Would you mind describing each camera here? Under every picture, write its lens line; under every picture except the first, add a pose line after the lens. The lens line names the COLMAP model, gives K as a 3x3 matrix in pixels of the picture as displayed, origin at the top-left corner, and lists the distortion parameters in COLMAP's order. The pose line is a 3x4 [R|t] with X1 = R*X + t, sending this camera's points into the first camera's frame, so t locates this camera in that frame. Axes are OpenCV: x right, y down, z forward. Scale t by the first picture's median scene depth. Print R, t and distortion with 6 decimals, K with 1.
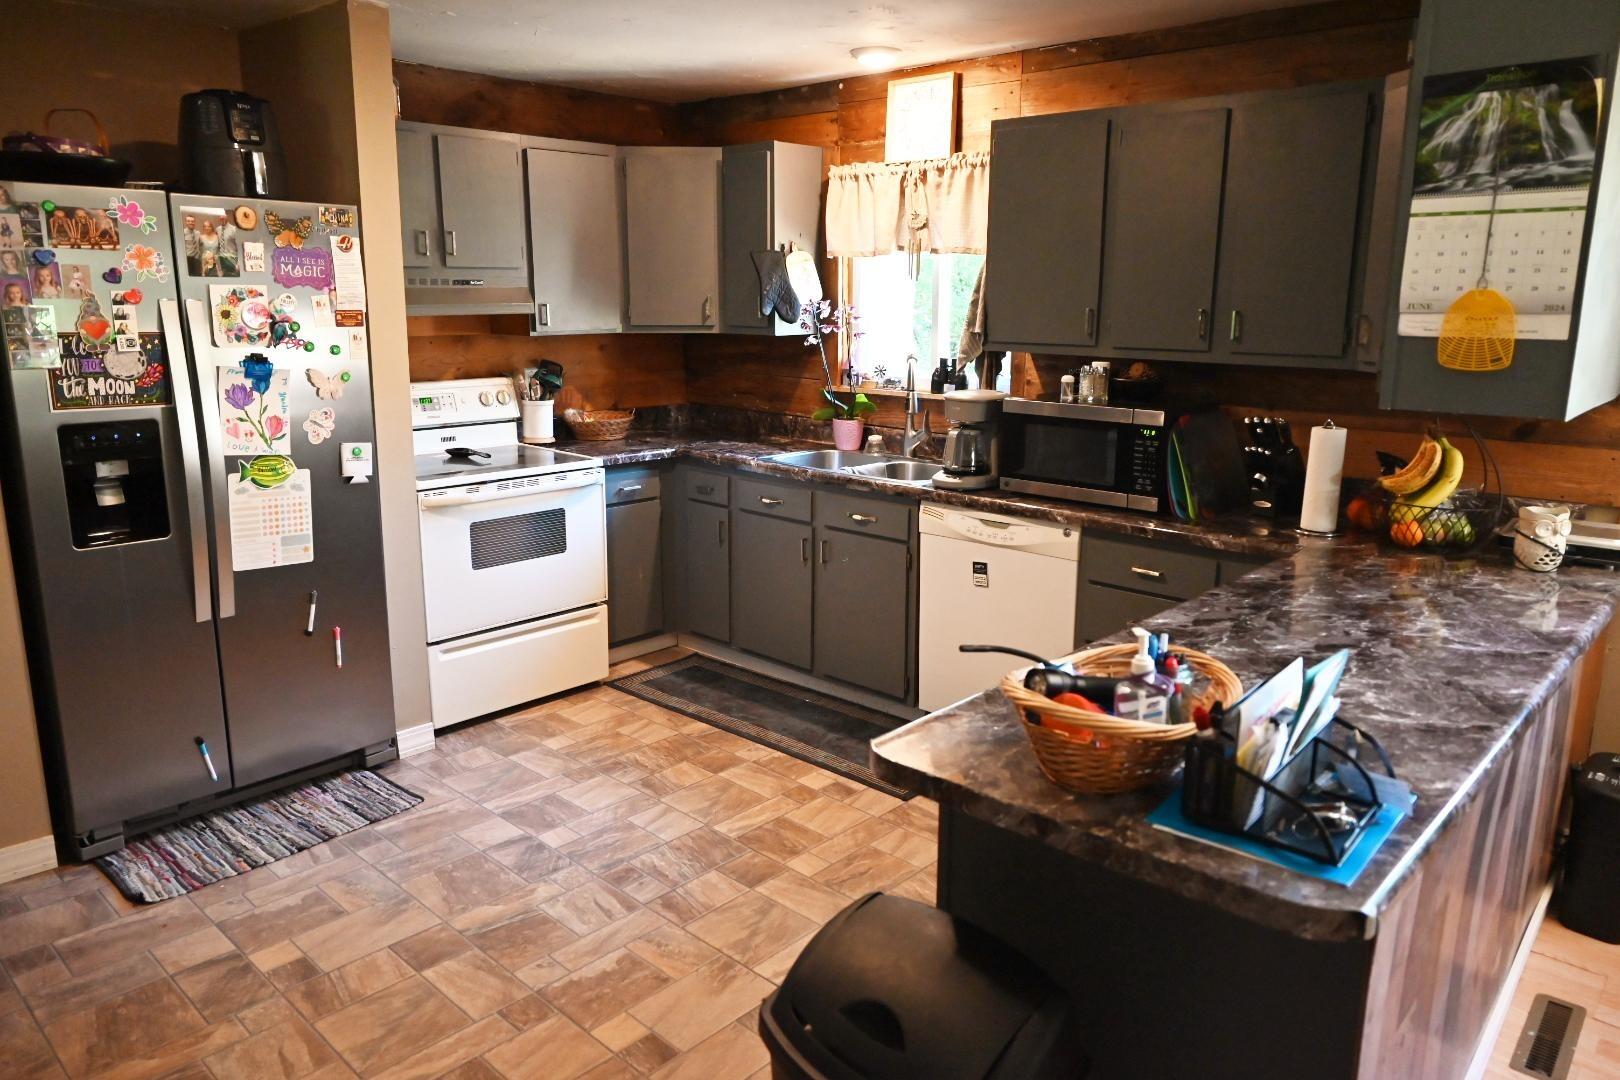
lens RADIAL K [[1095.0, 0, 809.3], [0, 1095.0, 538.0], [0, 0, 1]] dist [-0.002752, 0.002262]
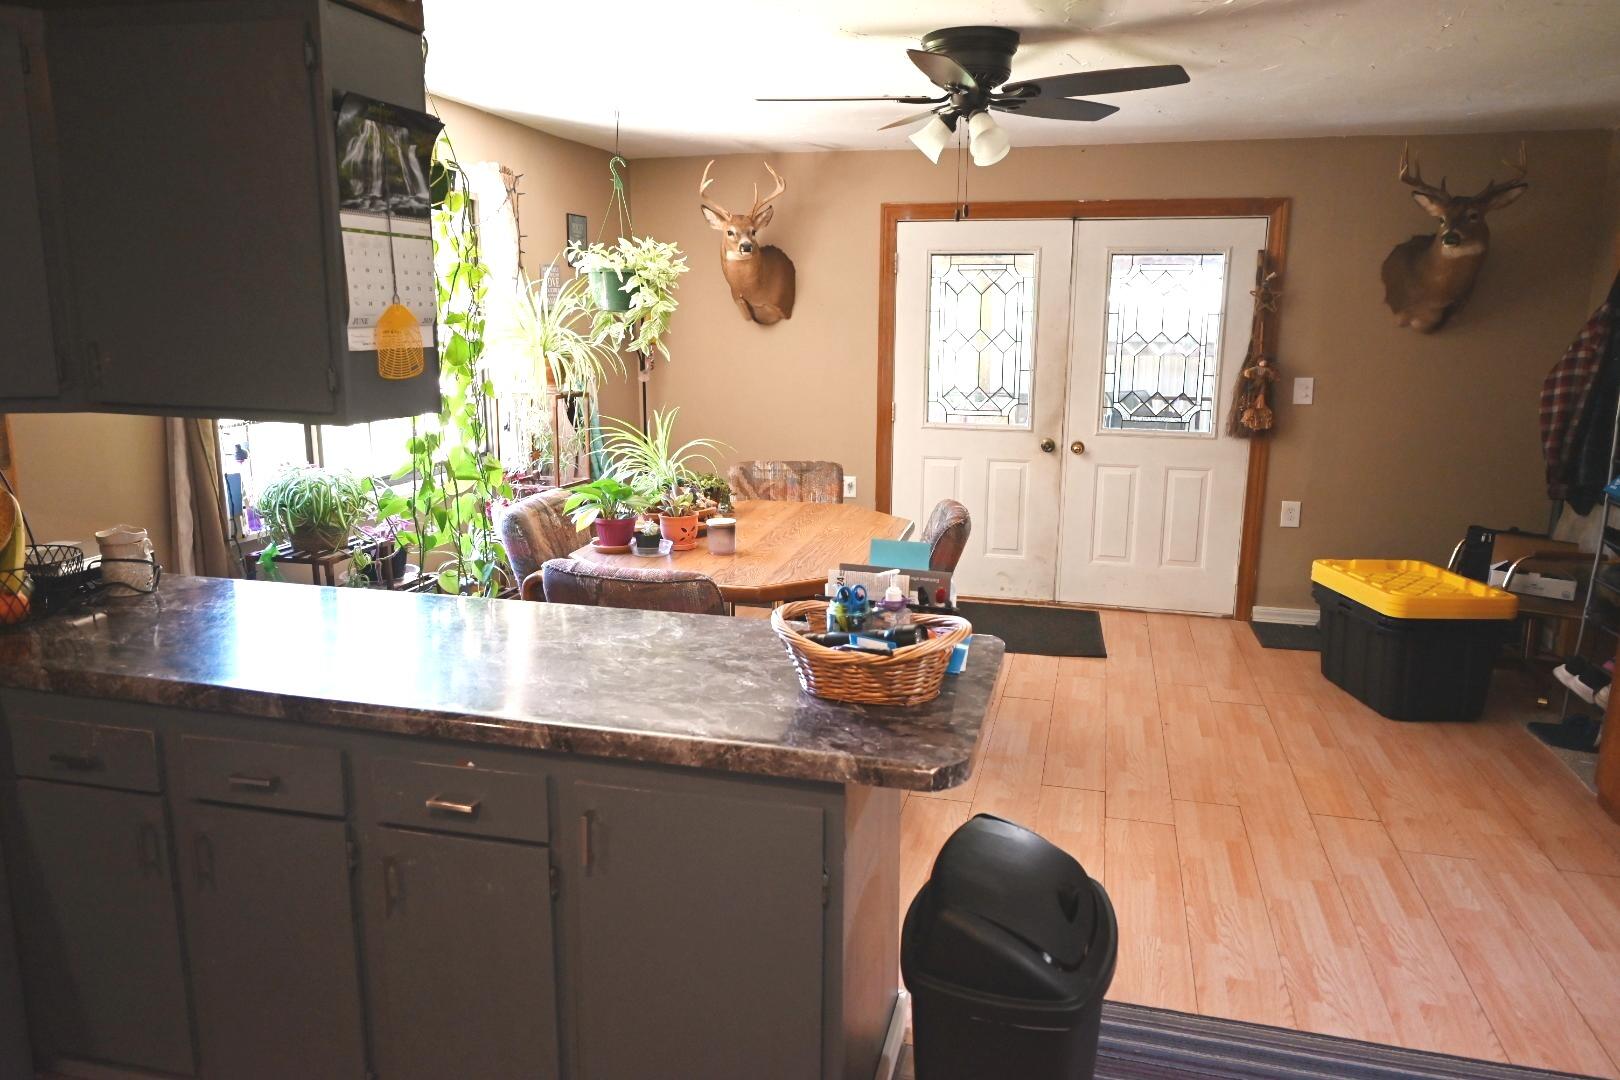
lens RADIAL K [[1095.0, 0, 810.9], [0, 1095.0, 541.5], [0, 0, 1]] dist [-0.002752, 0.002262]
pose [[-0.456600, -0.196984, 0.867591, -0.579469], [0.175193, 0.936178, 0.304758, -0.269584], [-0.872252, 0.291148, -0.392949, 1.151285]]
